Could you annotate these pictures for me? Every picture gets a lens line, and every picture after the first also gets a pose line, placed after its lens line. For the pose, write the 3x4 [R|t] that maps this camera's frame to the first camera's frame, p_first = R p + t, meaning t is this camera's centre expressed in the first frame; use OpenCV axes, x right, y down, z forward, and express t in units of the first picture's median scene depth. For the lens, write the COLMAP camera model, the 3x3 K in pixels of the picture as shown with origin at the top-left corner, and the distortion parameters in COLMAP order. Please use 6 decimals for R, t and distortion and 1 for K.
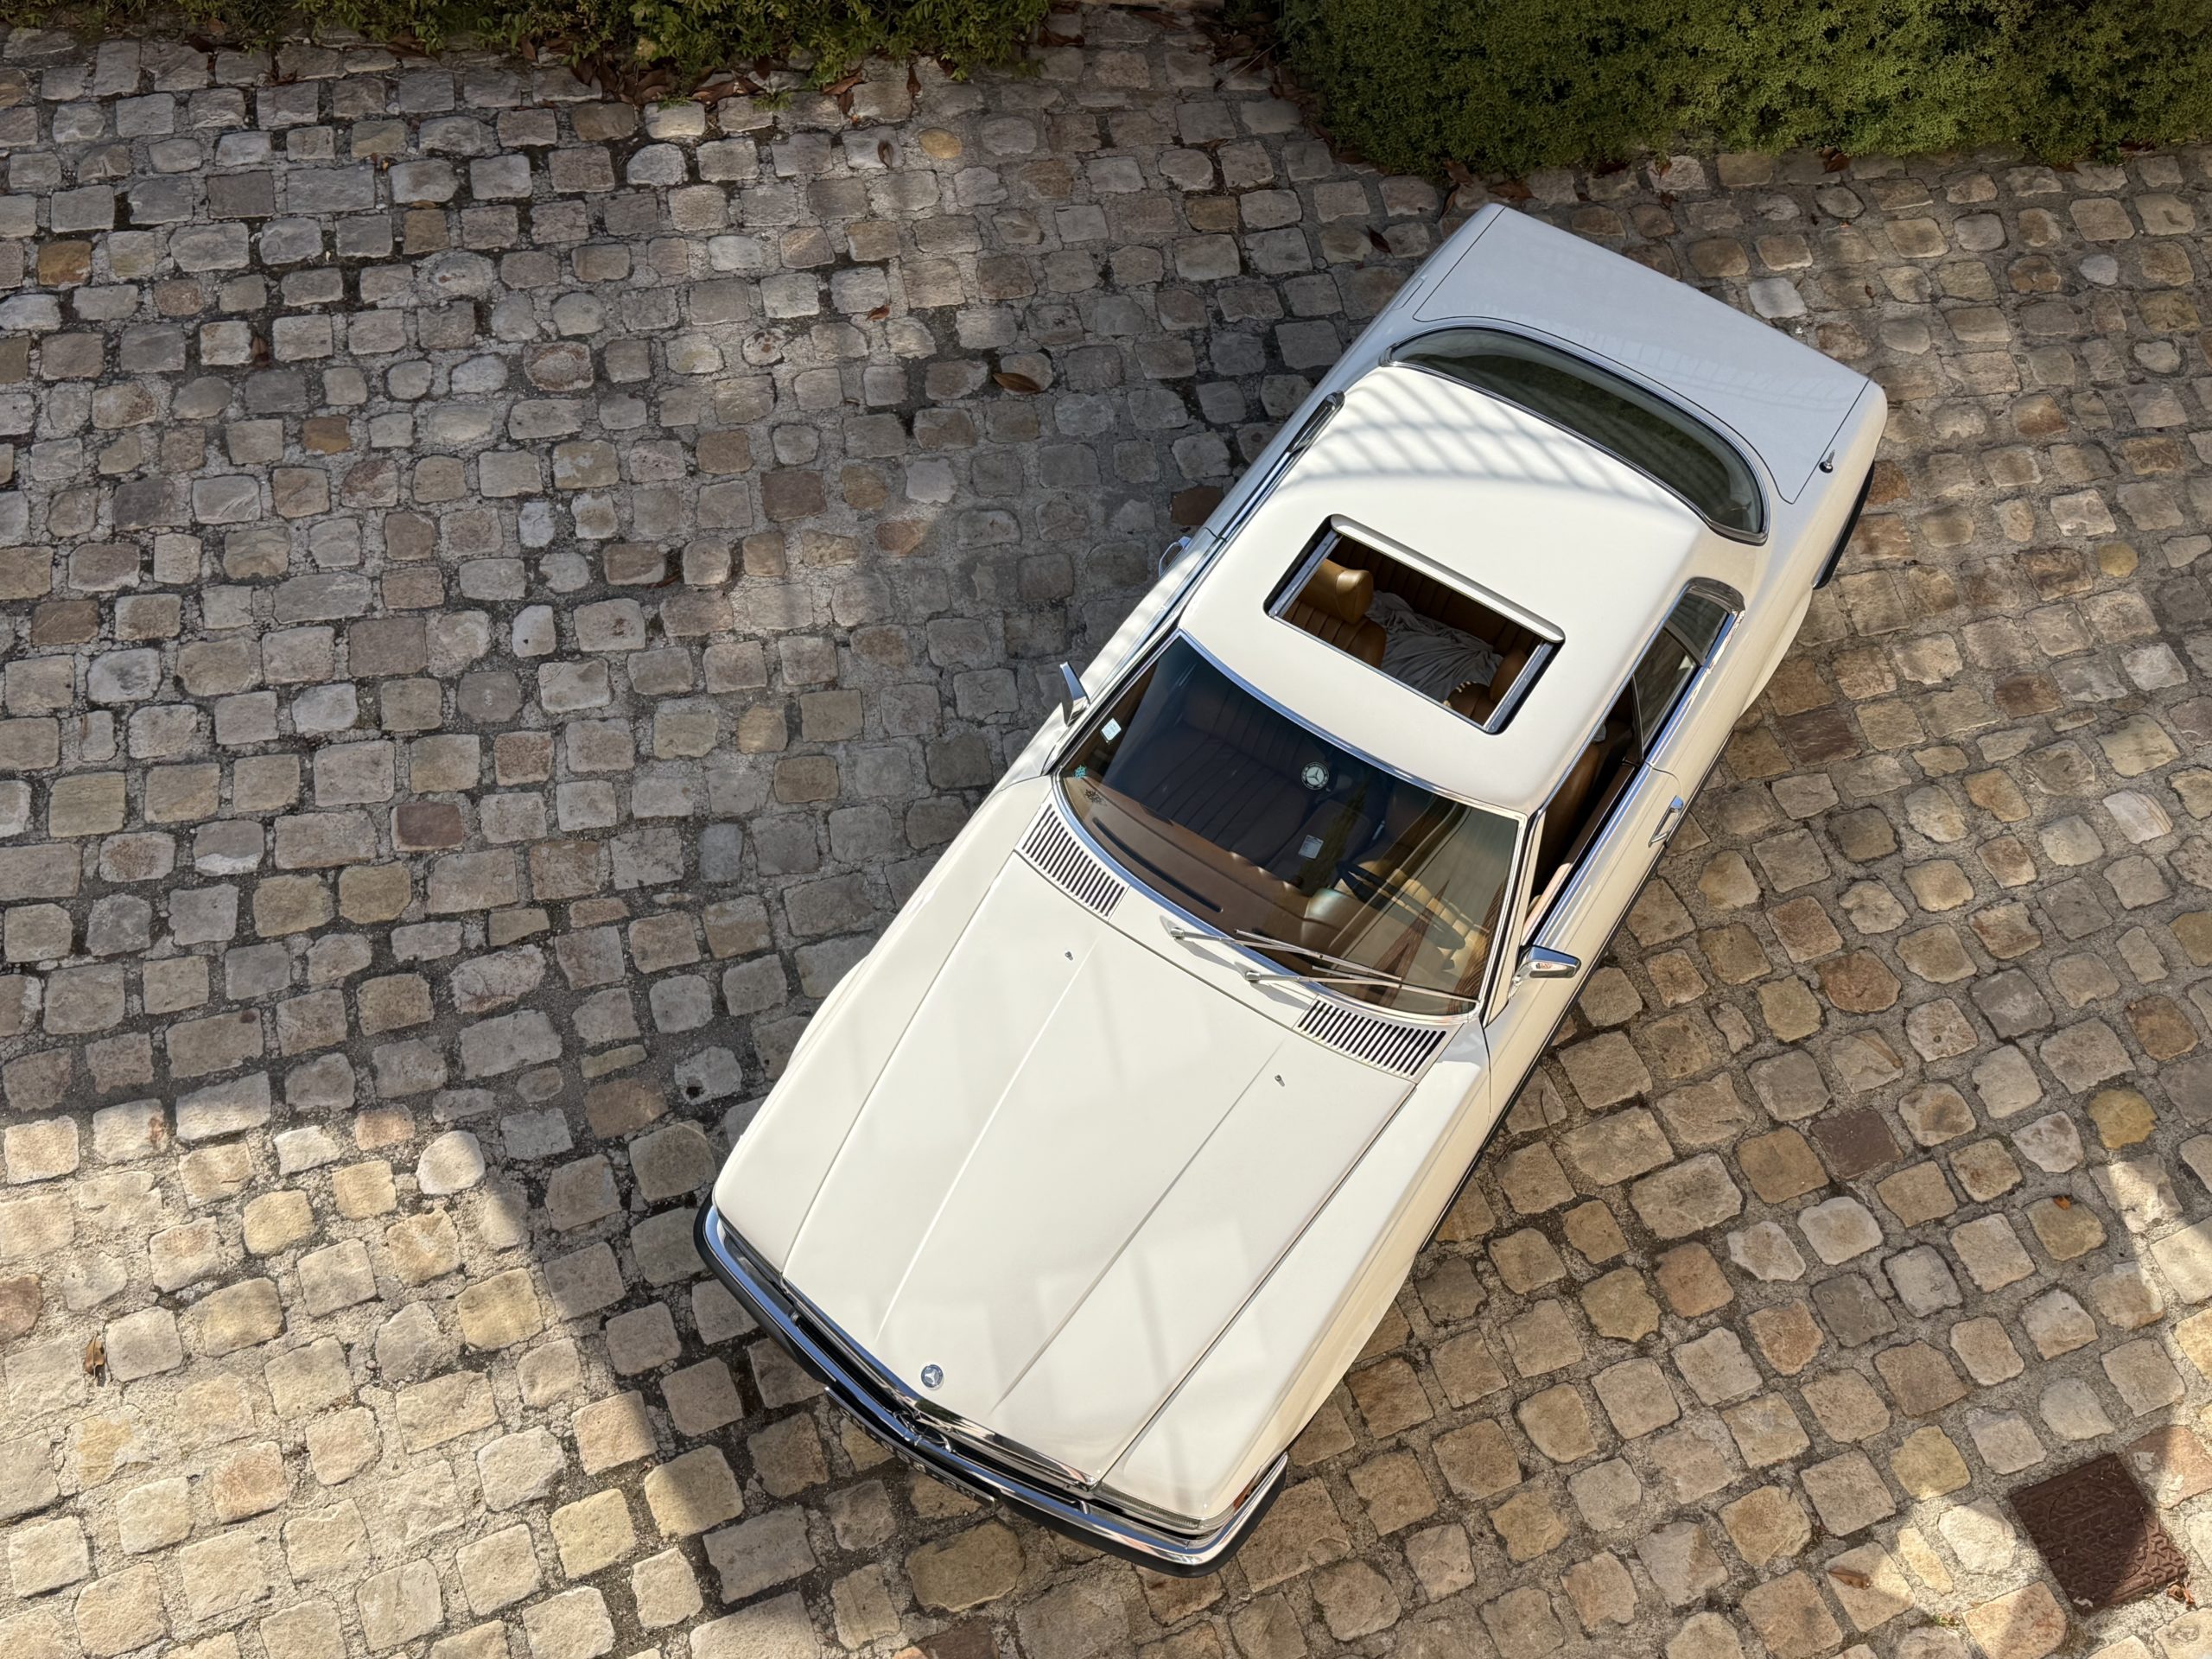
lens RADIAL K [[2505.2, 0, 1106.0], [0, 2505.2, 829.5], [0, 0, 1]] dist [0.151458, -0.010471]
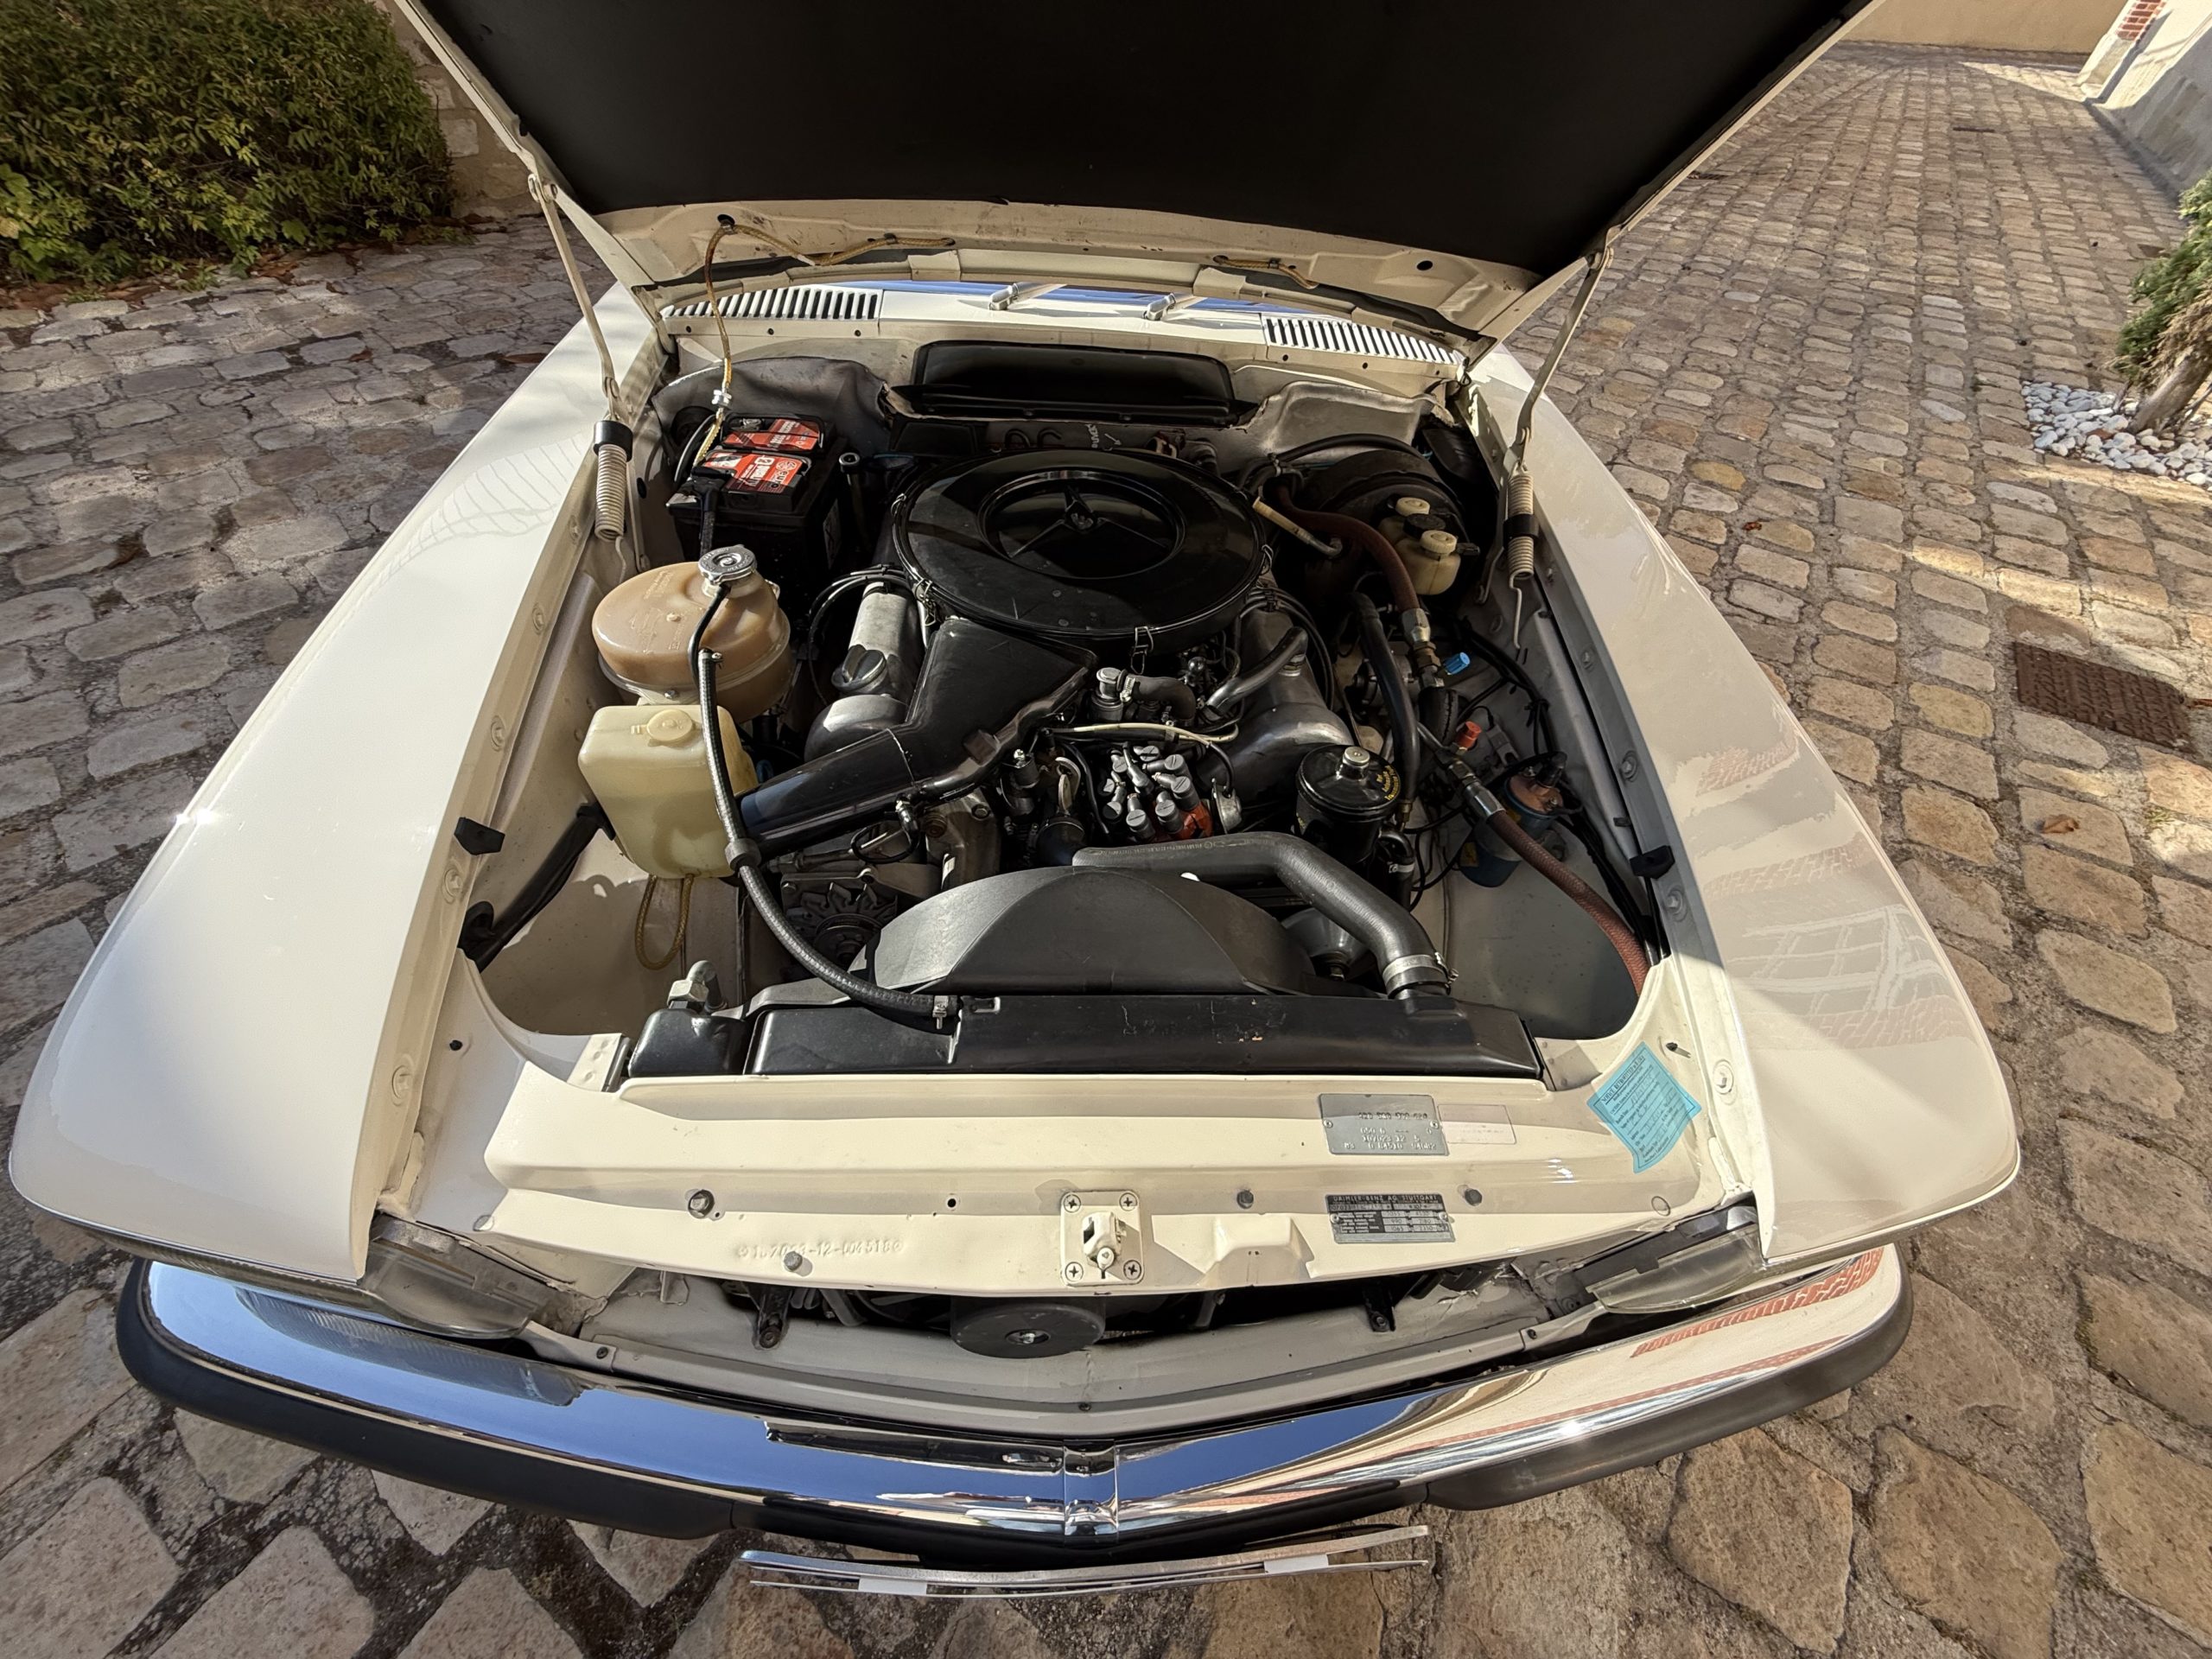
lens RADIAL K [[888.0, 0, 1097.1], [0, 888.0, 829.2], [0, 0, 1]] dist [0.001699, -0.000256]
pose [[0.828558, -0.419214, 0.371149, -0.071231], [0.473027, 0.878762, -0.063428, 0.155002], [-0.299561, 0.228117, 0.926405, 0.783205]]
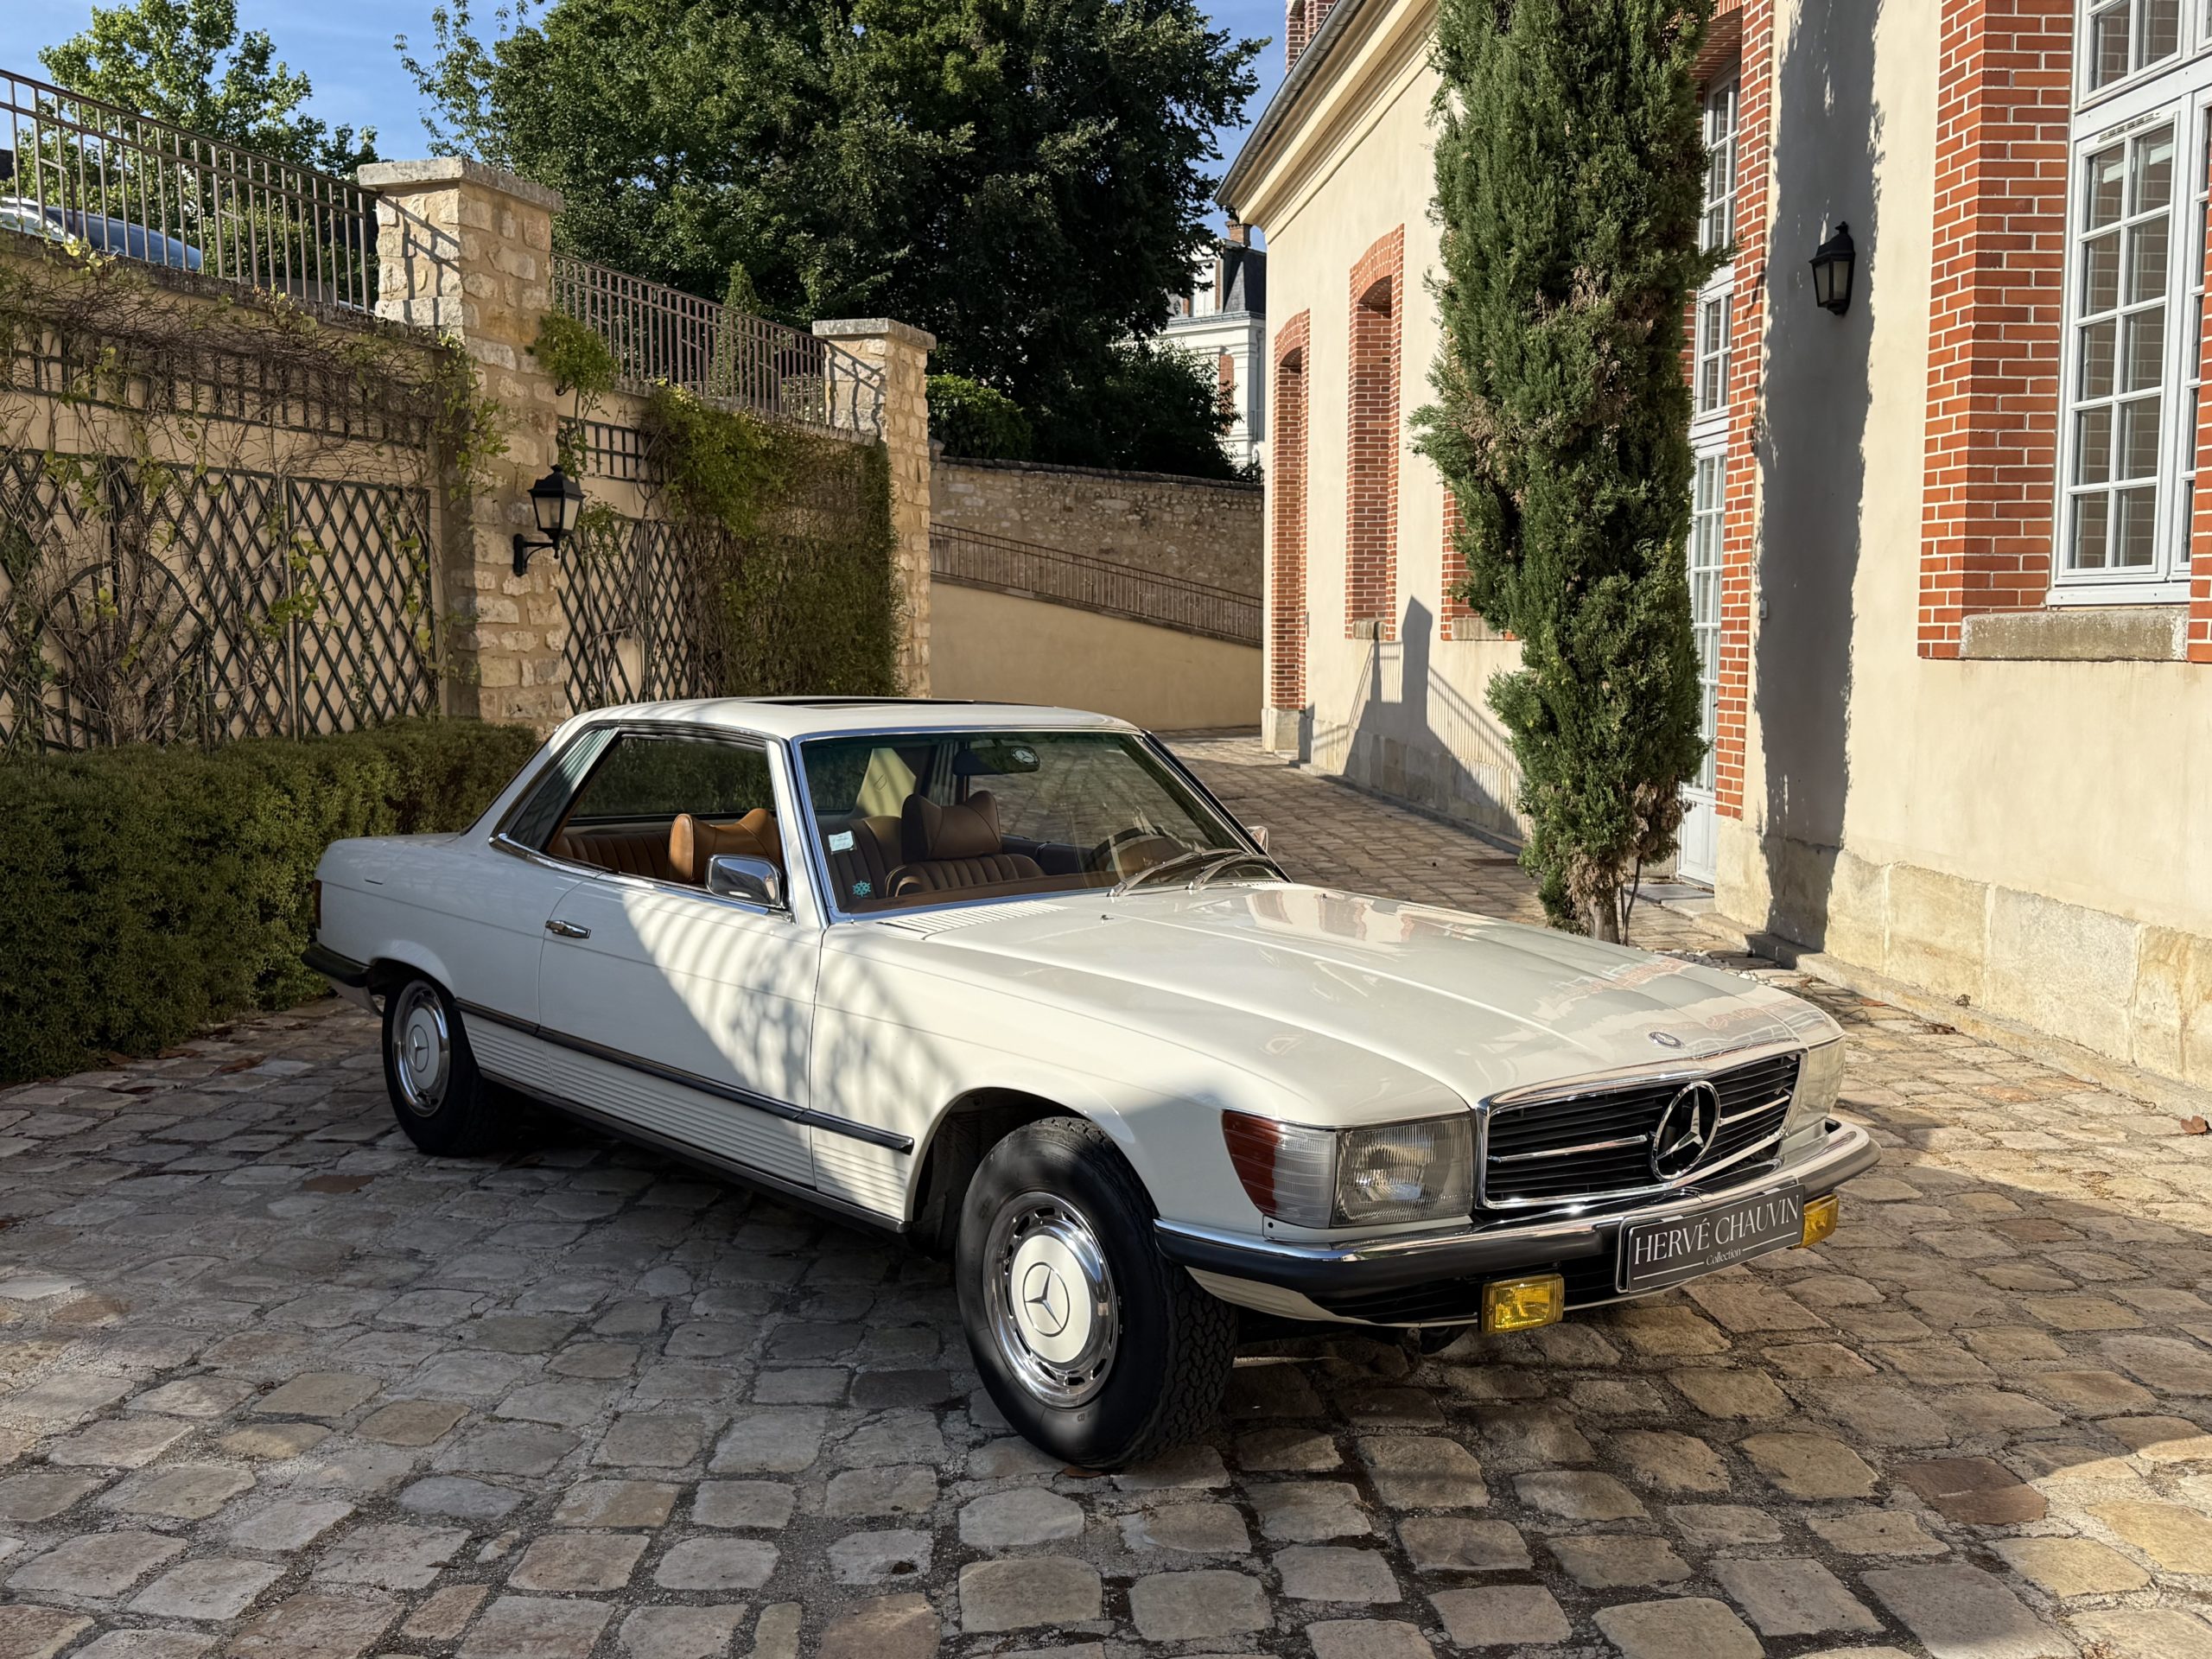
lens RADIAL K [[2075.8, 0, 1103.9], [0, 2075.8, 840.1], [0, 0, 1]] dist [0.206635, -0.467140]
pose [[0.302508, -0.151058, 0.941100, -0.568684], [0.816580, 0.550336, -0.174147, 0.135797], [-0.491615, 0.821165, 0.289832, 0.740391]]
